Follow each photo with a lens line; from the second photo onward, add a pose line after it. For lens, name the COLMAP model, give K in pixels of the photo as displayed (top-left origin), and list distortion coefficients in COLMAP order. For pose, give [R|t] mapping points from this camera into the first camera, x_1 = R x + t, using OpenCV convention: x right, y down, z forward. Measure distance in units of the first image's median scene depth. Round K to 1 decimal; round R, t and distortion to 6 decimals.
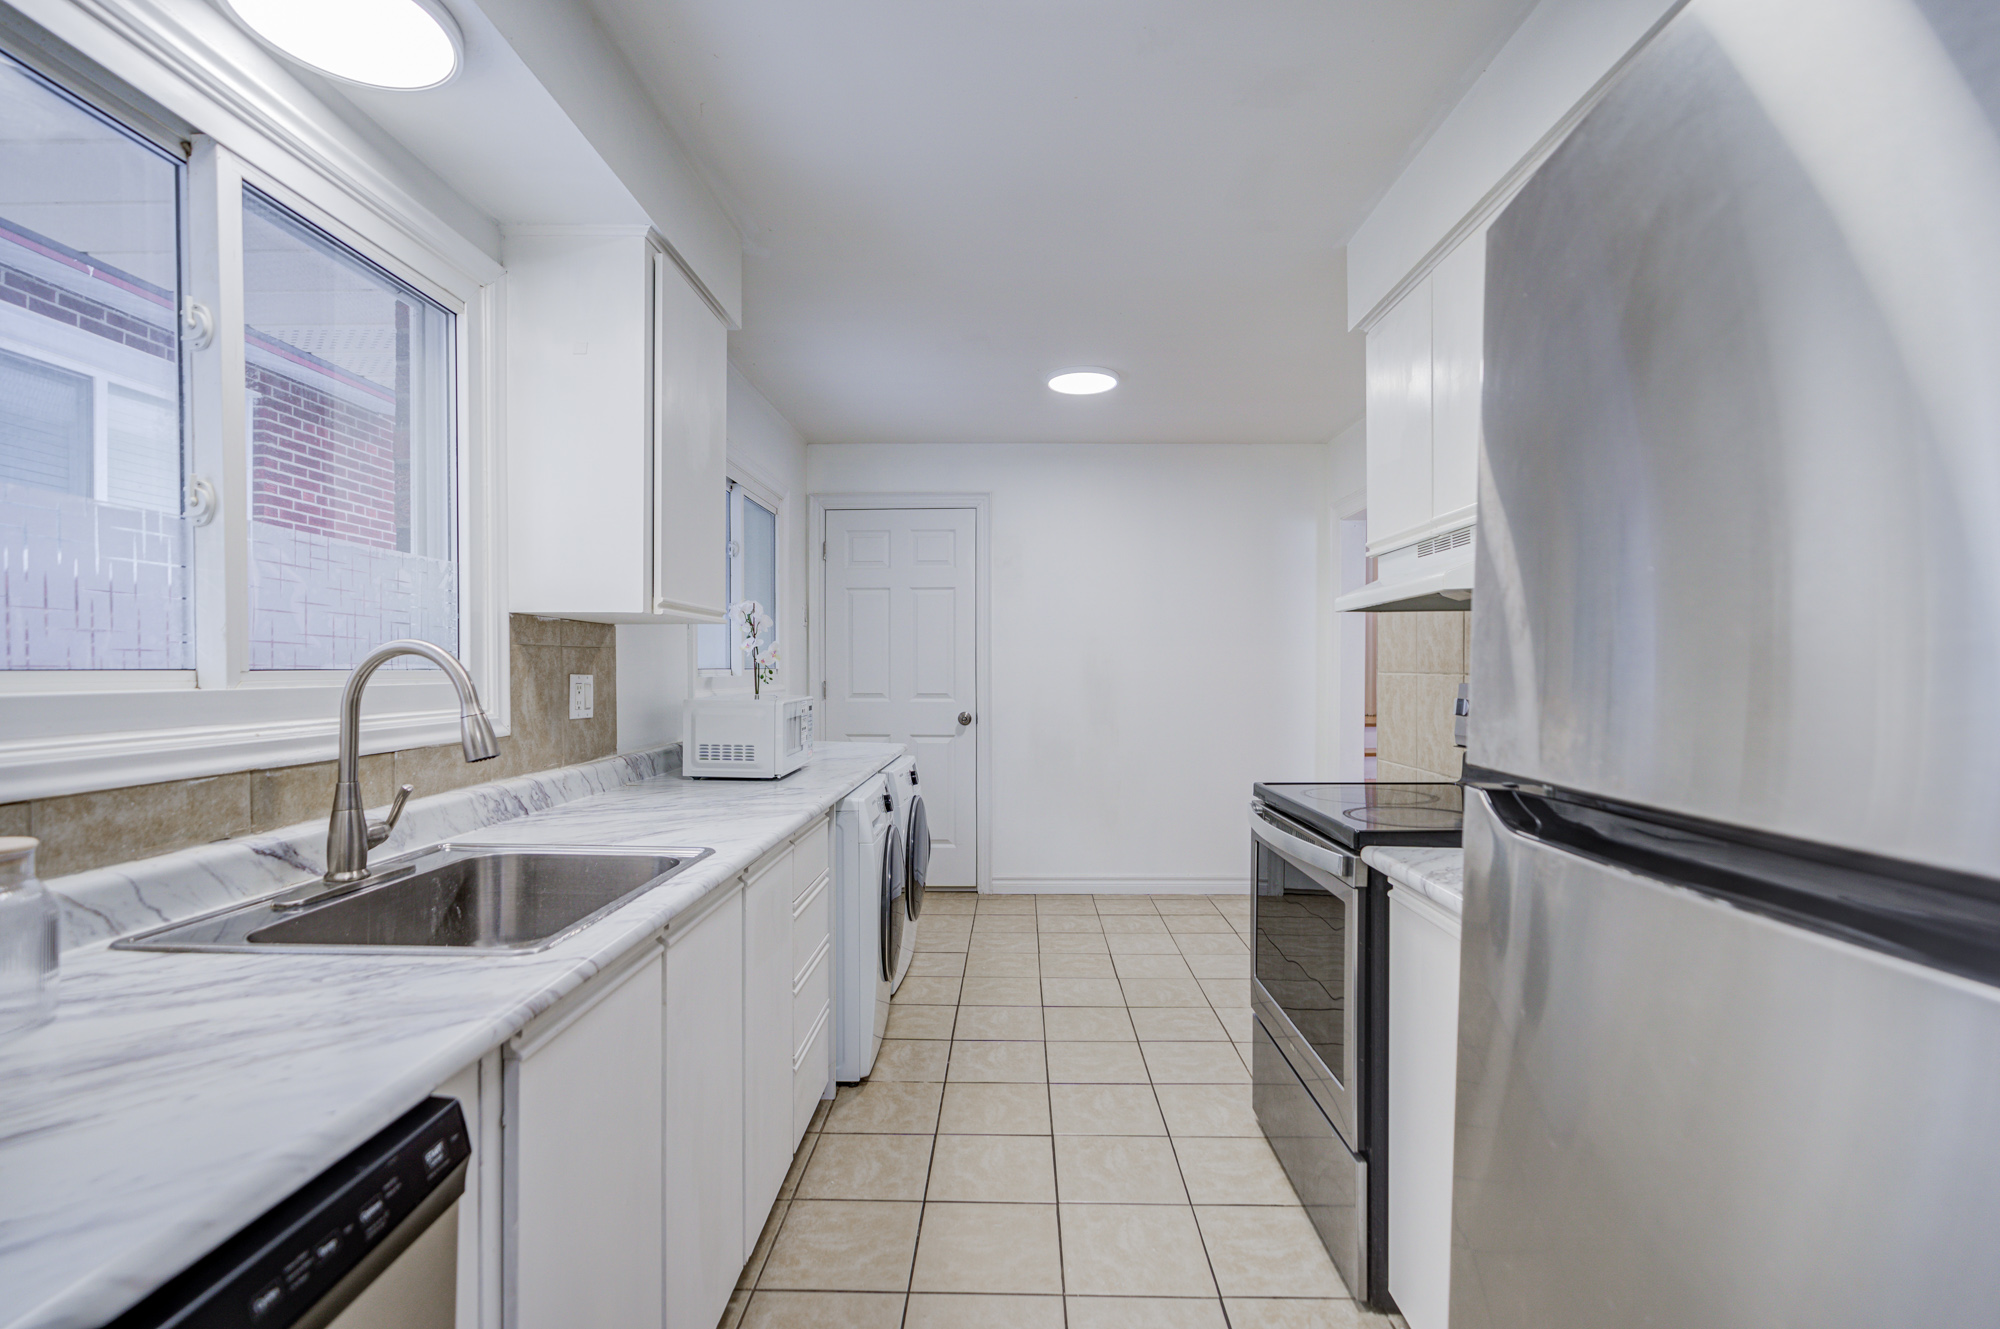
lens RADIAL K [[922.9, 0, 999.6], [0, 922.9, 686.1], [0, 0, 1]] dist [0.001673, -0.000465]
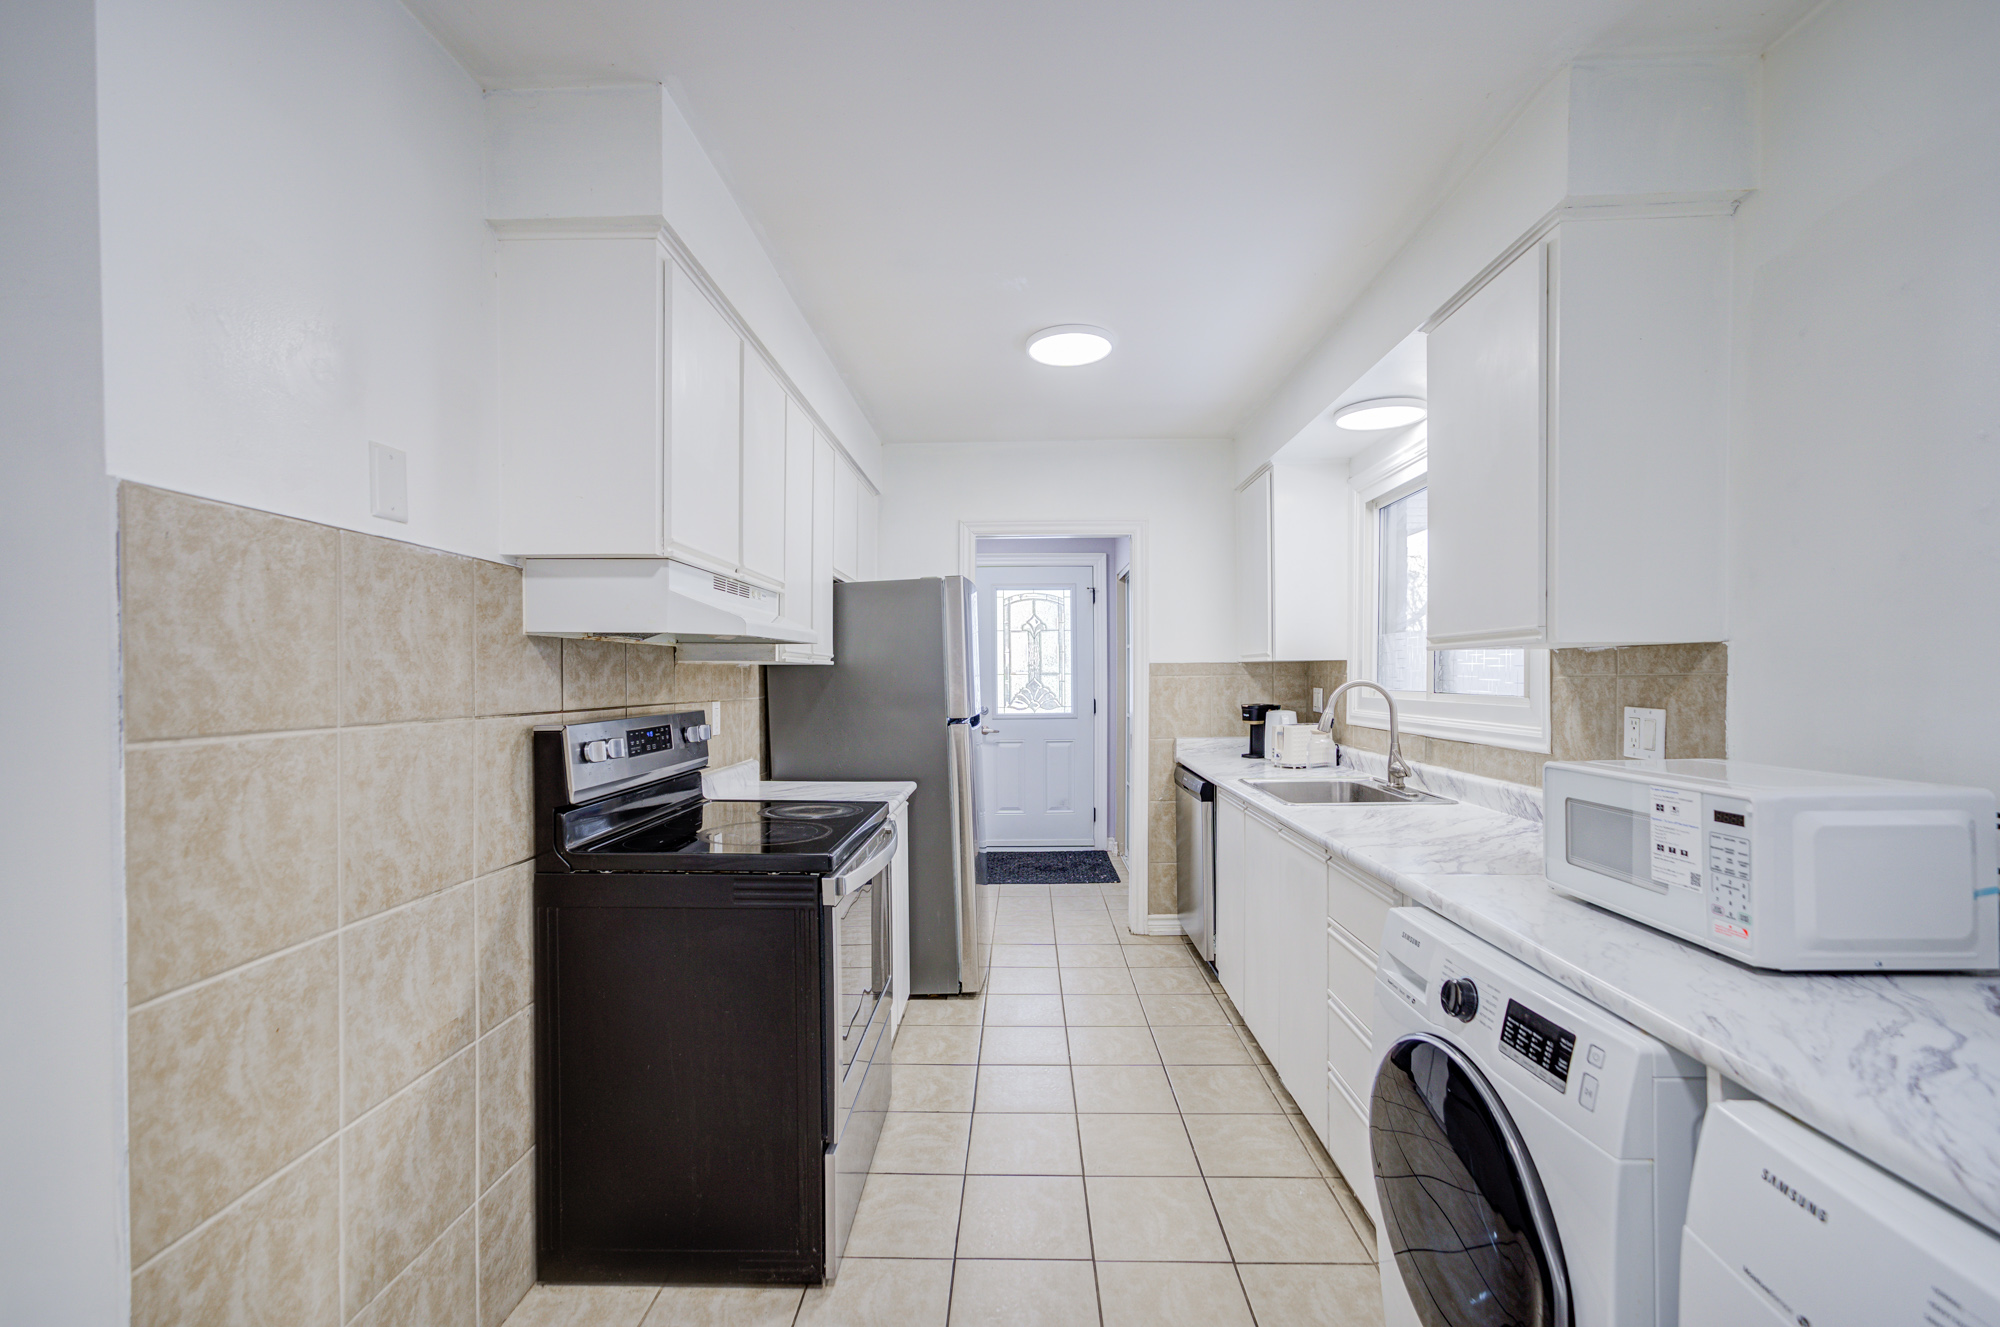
lens RADIAL K [[836.8, 0, 1028.8], [0, 836.8, 692.4], [0, 0, 1]] dist [-0.003311, 0.003269]
pose [[-0.999684, 0.003392, -0.024920, 0.160125], [0.002450, 0.999285, 0.037718, -0.066255], [0.025030, 0.037645, -0.998978, 2.024389]]
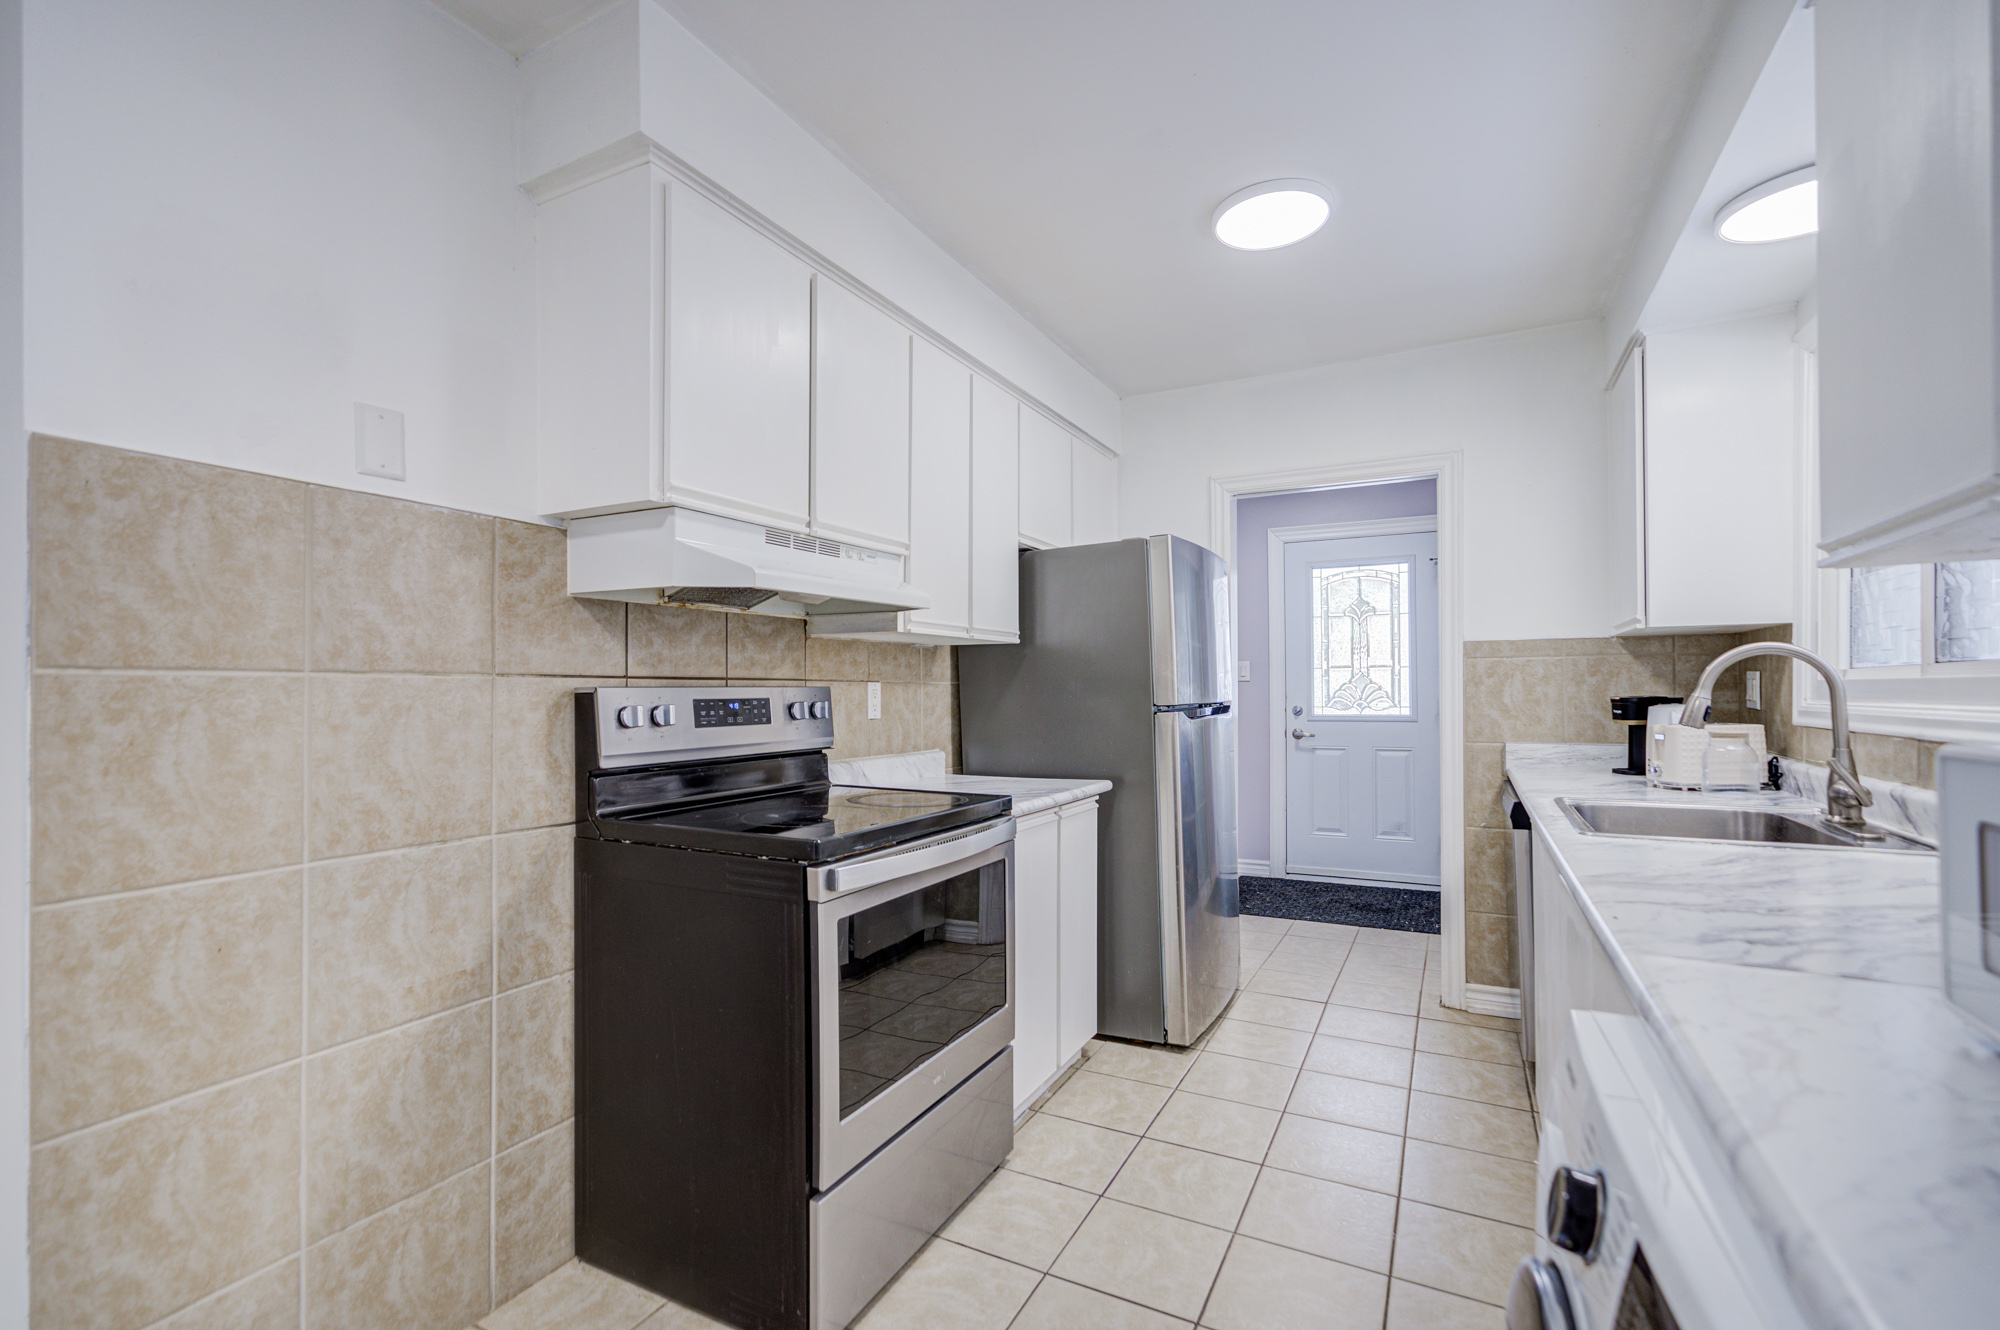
lens RADIAL K [[880.5, 0, 1009.8], [0, 880.5, 688.1], [0, 0, 1]] dist [-0.004229, 0.000323]
pose [[-0.900648, 0.005487, 0.434516, -0.126058], [0.013309, 0.999800, 0.014960, -0.010244], [-0.434347, 0.019257, -0.900540, 1.780101]]
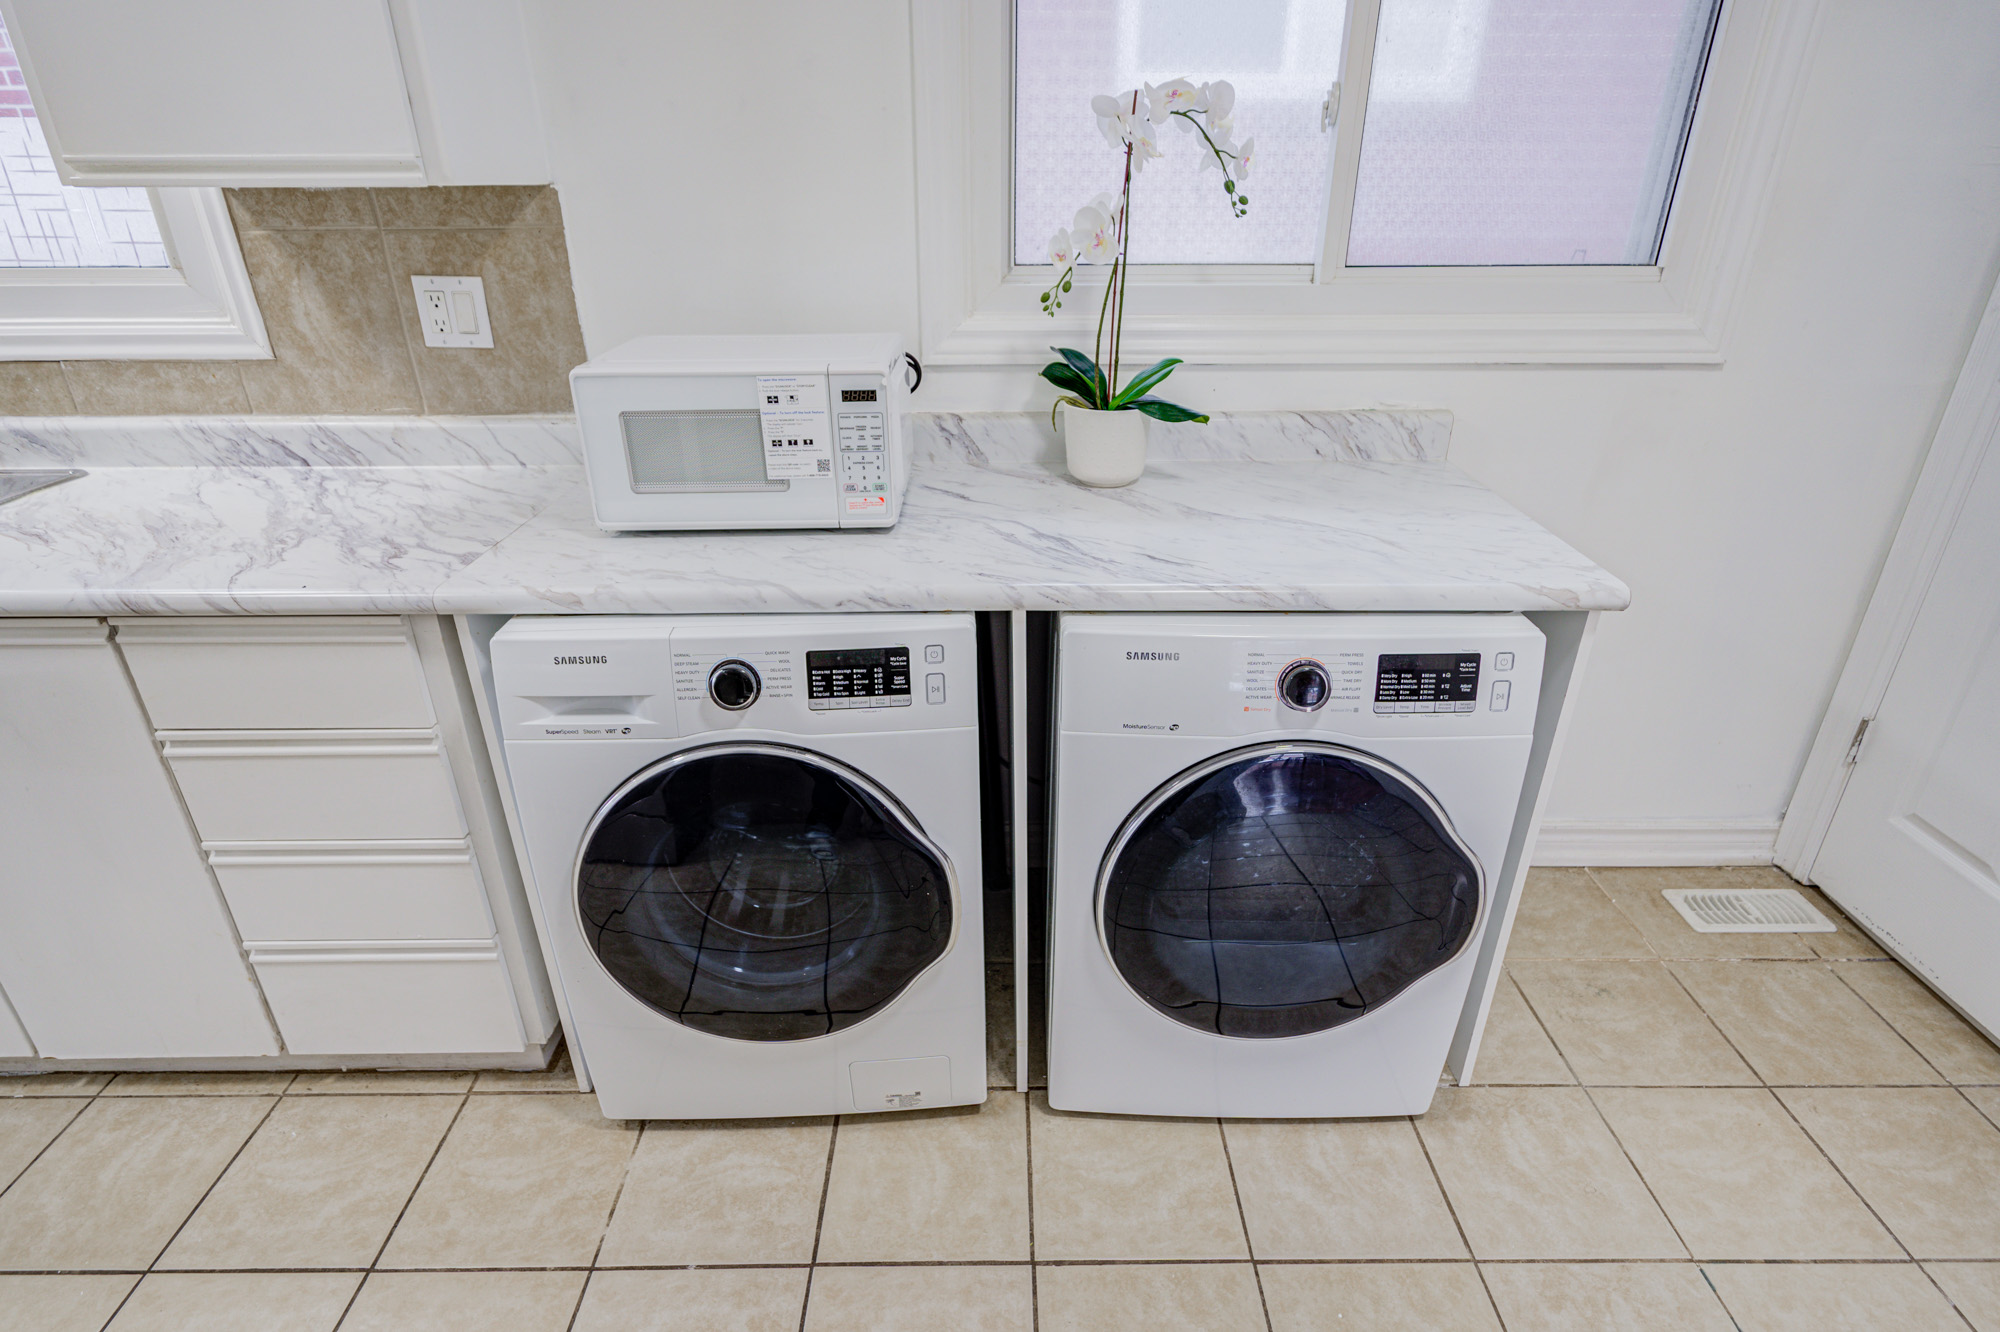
lens RADIAL K [[1049.0, 0, 997.2], [0, 1049.0, 680.3], [0, 0, 1]] dist [-0.003192, 0.005567]
pose [[0.016529, 0.429243, -0.903038, 0.390598], [-0.015219, 0.903165, 0.429025, -0.089763], [0.999748, 0.006652, 0.021461, 1.576037]]
